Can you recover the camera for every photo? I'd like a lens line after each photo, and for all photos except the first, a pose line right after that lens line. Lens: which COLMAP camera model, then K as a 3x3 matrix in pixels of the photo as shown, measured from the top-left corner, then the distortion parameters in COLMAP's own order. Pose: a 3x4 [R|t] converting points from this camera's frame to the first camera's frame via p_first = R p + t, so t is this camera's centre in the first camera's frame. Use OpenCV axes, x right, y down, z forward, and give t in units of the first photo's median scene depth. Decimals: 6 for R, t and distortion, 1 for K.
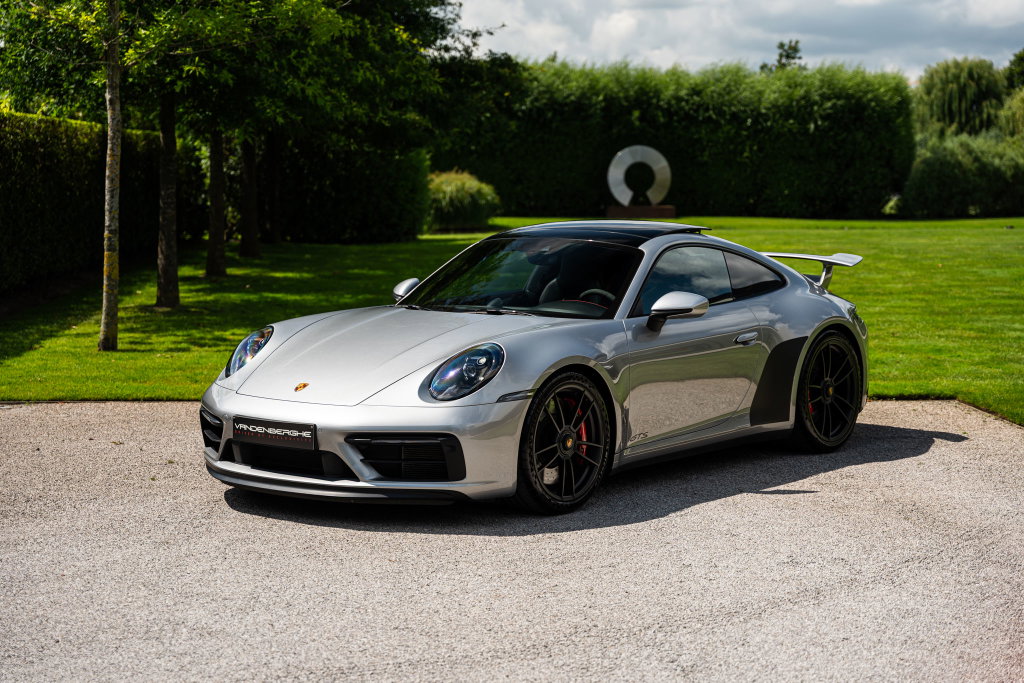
lens RADIAL K [[1891.4, 0, 512.0], [0, 1891.4, 341.5], [0, 0, 1]] dist [0.049404, -0.106005]
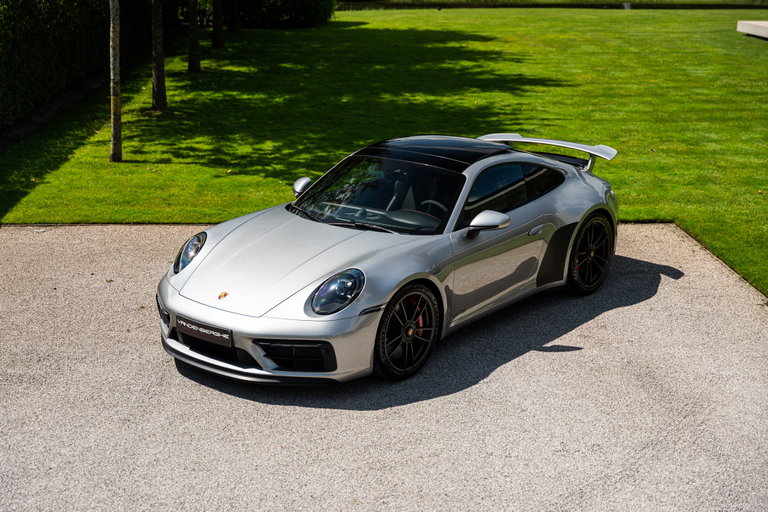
lens RADIAL K [[1136.9, 0, 384.0], [0, 1136.9, 256.0], [0, 0, 1]] dist [0.017347, 0.040936]
pose [[0.999961, 0.006928, -0.005547, 0.011151], [-0.005813, 0.983545, 0.180568, -0.122422], [0.006707, -0.180529, 0.983547, 0.123329]]
